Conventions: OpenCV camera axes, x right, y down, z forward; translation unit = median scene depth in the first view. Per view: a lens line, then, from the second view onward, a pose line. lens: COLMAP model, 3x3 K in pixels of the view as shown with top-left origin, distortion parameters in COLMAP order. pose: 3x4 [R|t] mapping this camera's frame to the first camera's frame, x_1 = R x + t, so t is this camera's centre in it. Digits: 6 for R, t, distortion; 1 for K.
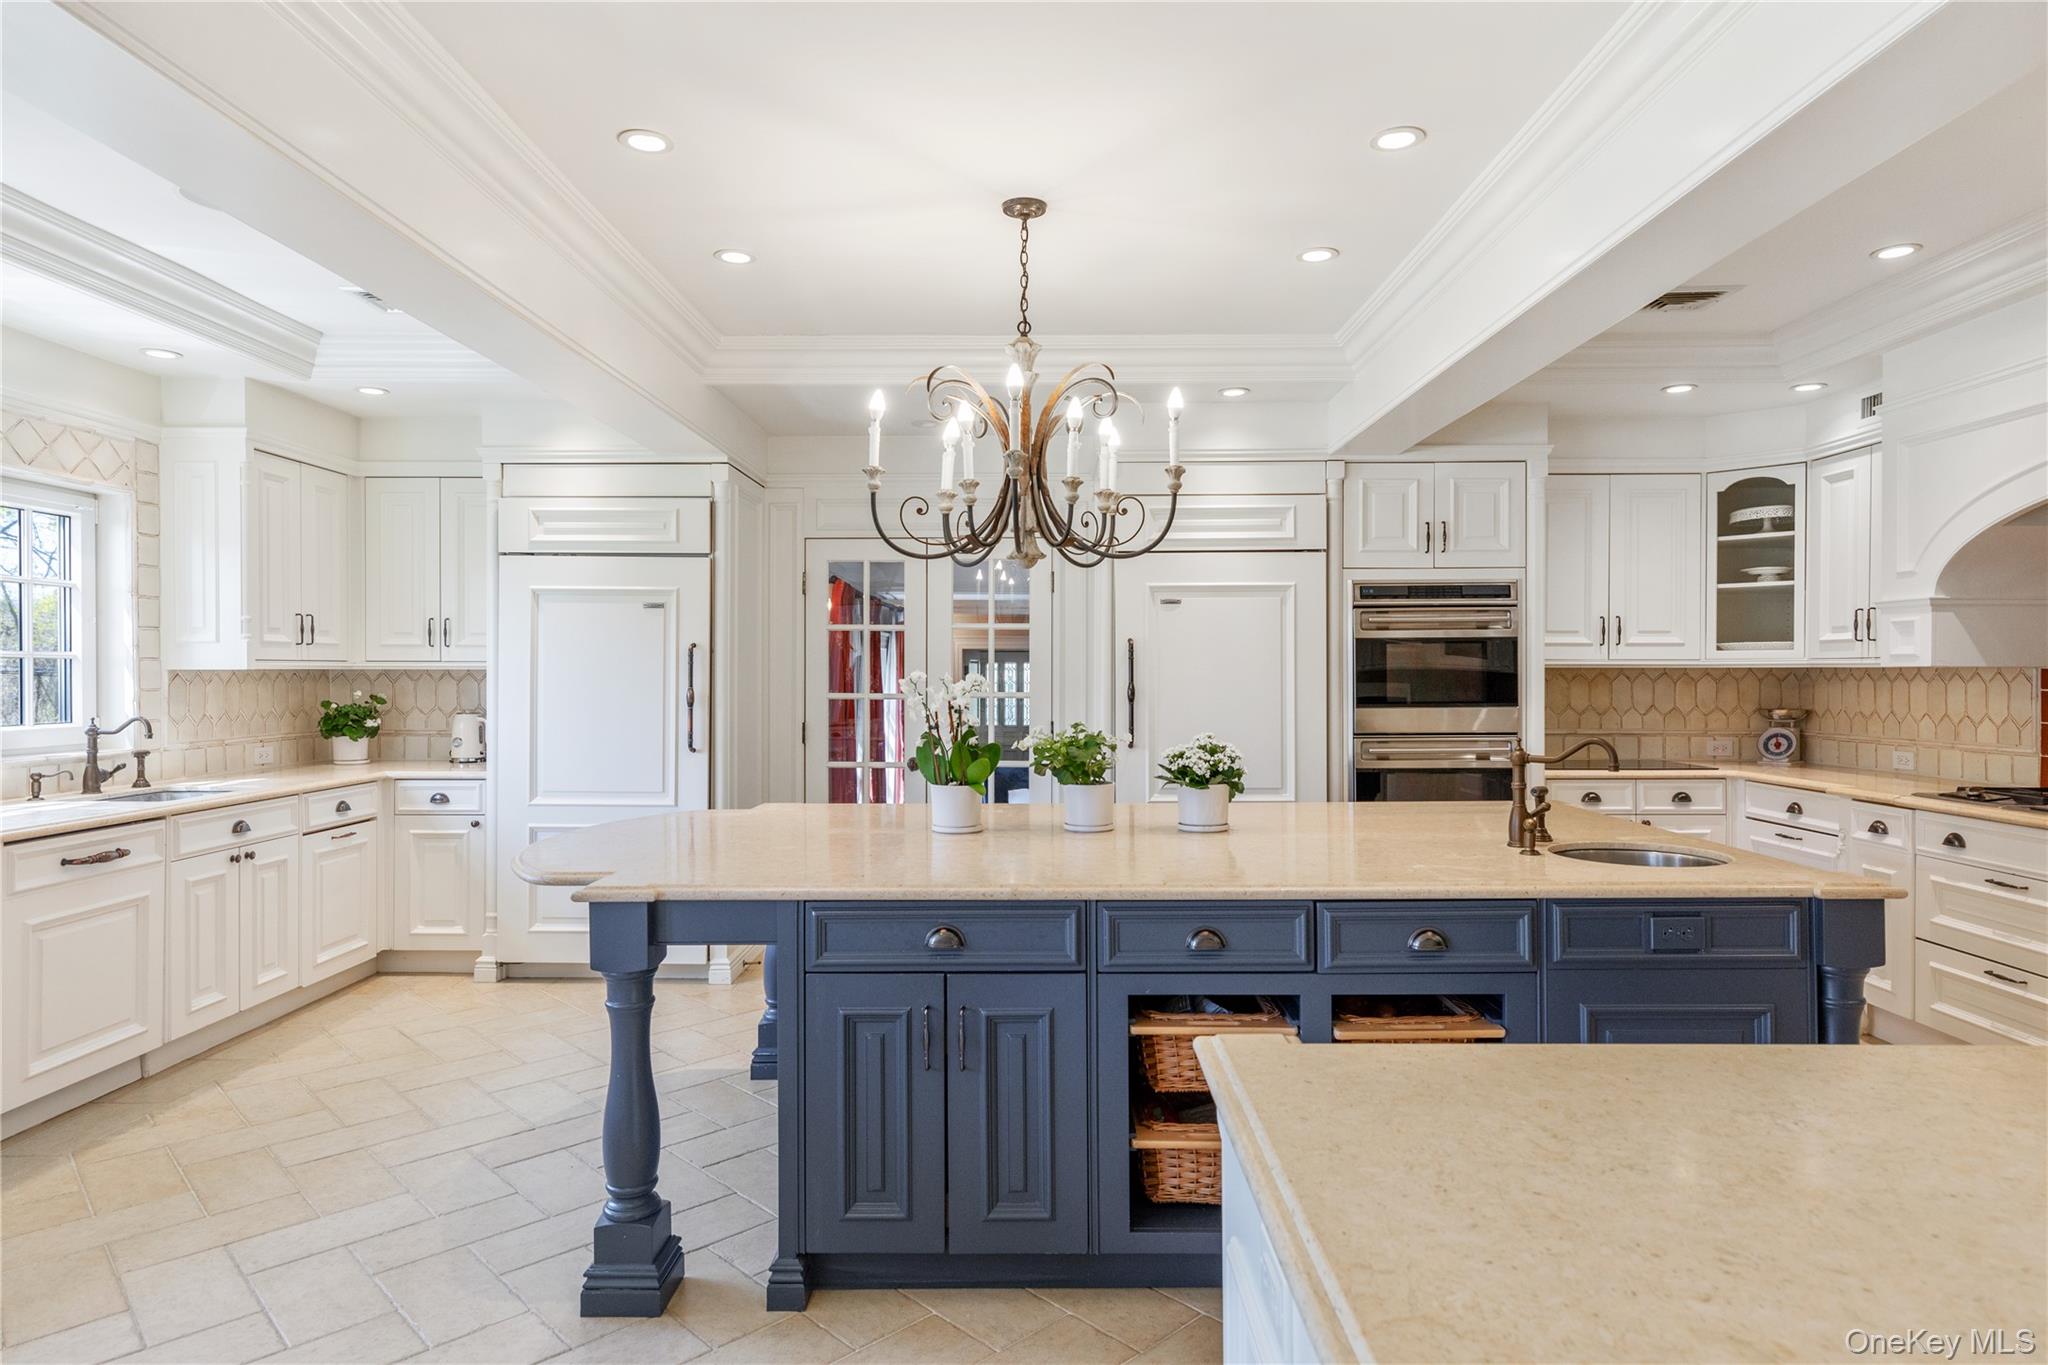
lens RADIAL K [[1174.8, 0, 1024.0], [0, 1174.8, 682.5], [0, 0, 1]] dist [0.006565, 0.000949]
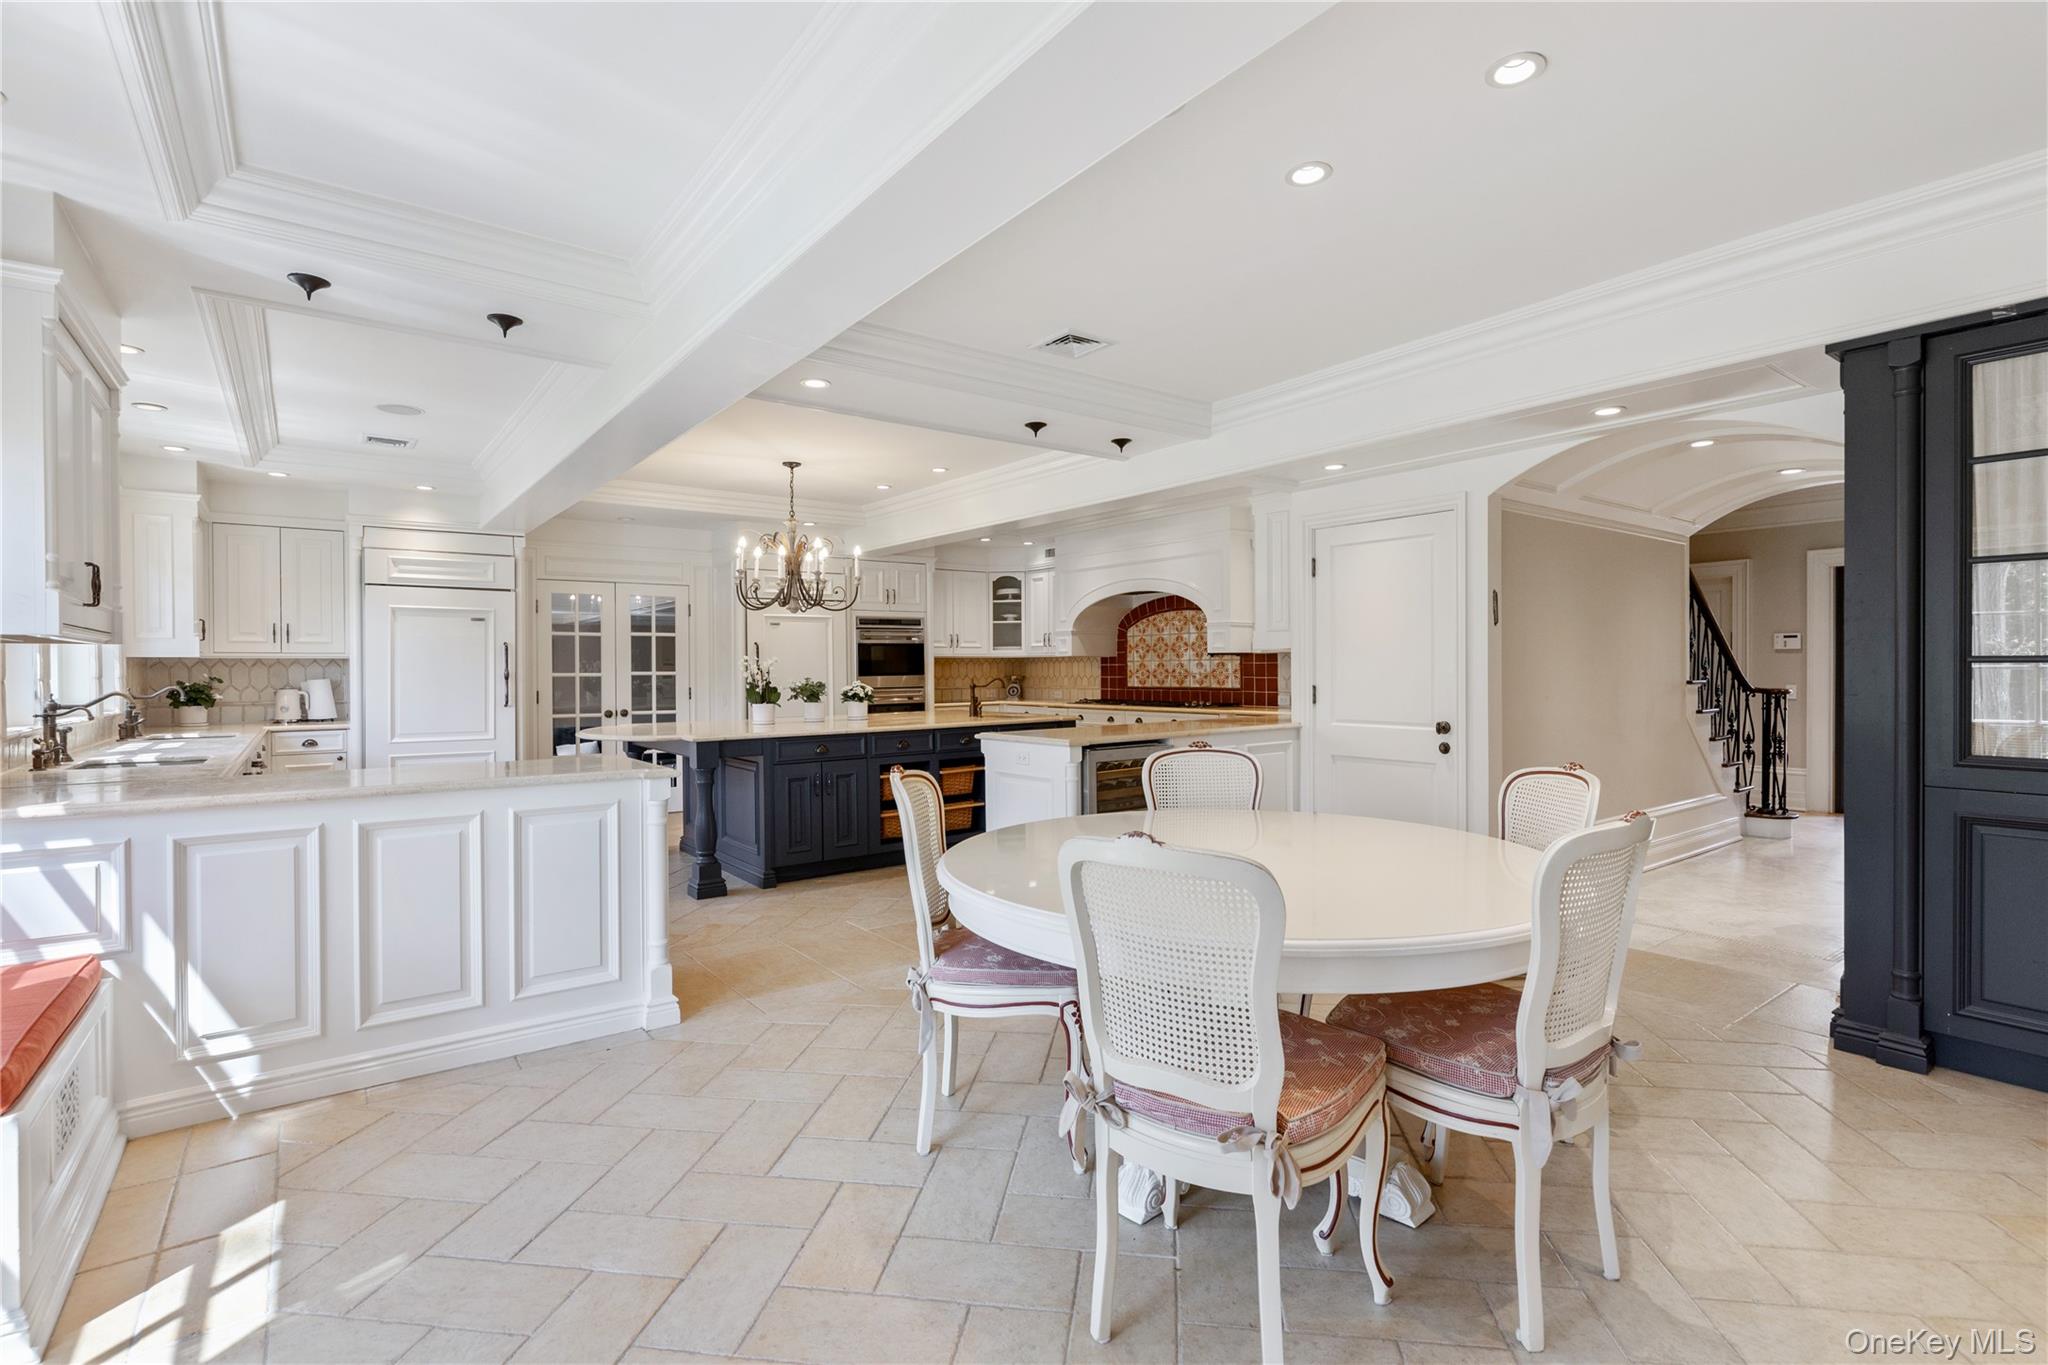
lens RADIAL K [[997.4, 0, 1024.0], [0, 997.4, 682.5], [0, 0, 1]] dist [-0.020215, -0.000134]
pose [[0.791618, -0.013724, 0.610862, -0.573478], [0.012485, 0.999902, 0.006286, 0.025313], [-0.610888, 0.002651, 0.791712, -0.596828]]
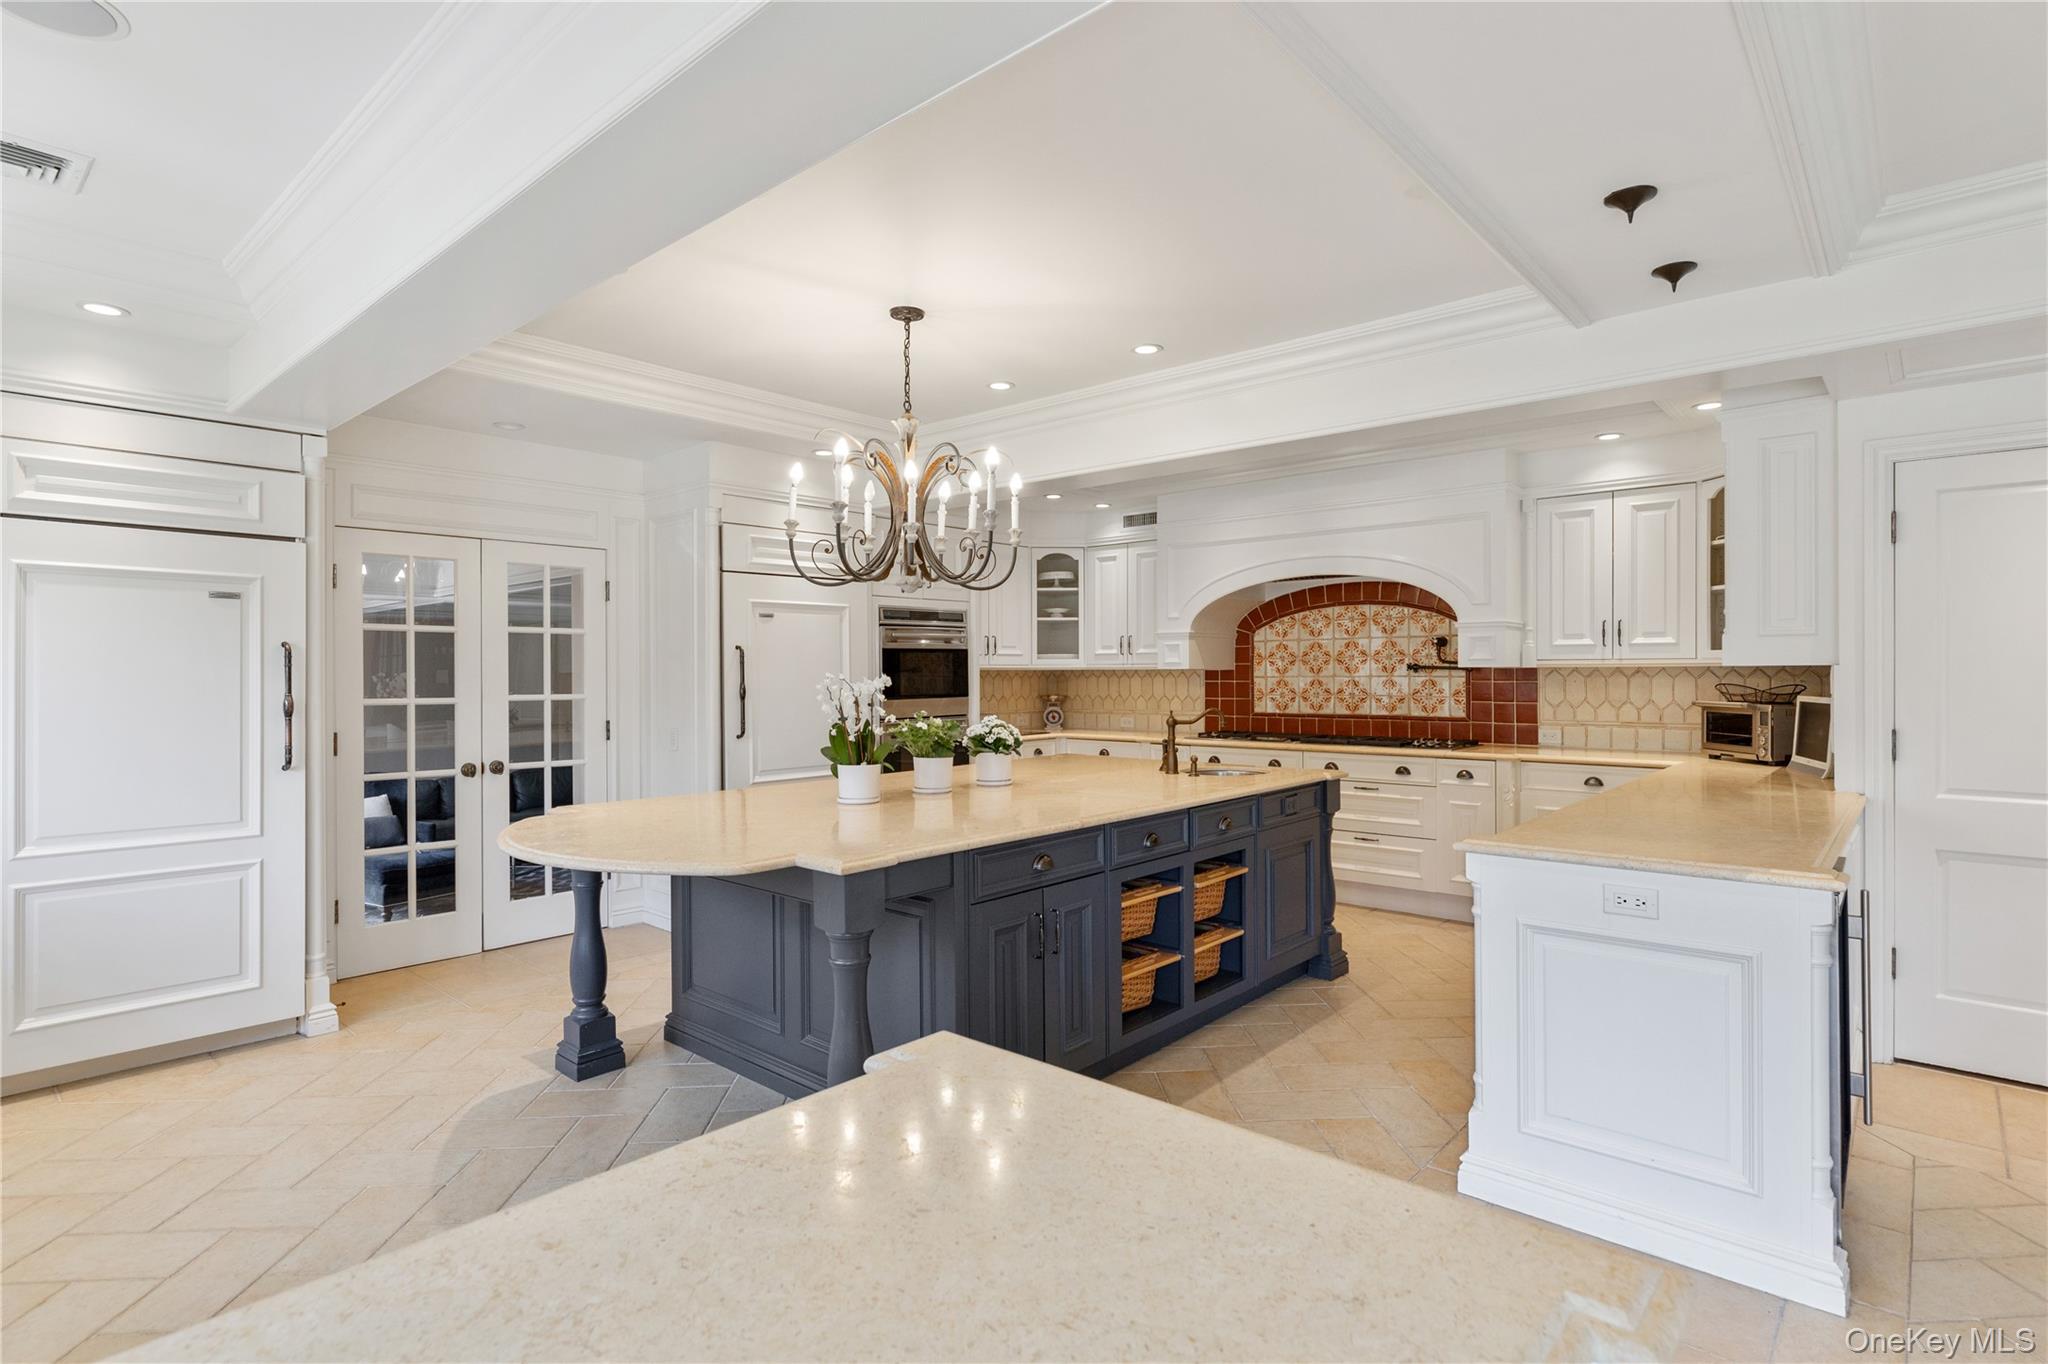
lens RADIAL K [[1032.3, 0, 1024.0], [0, 1032.3, 682.0], [0, 0, 1]] dist [-0.009507, 0.000185]
pose [[0.647230, -0.009649, 0.762234, -0.511038], [0.011394, 0.999931, 0.002984, -0.000643], [-0.762210, 0.006754, 0.647295, 0.112859]]
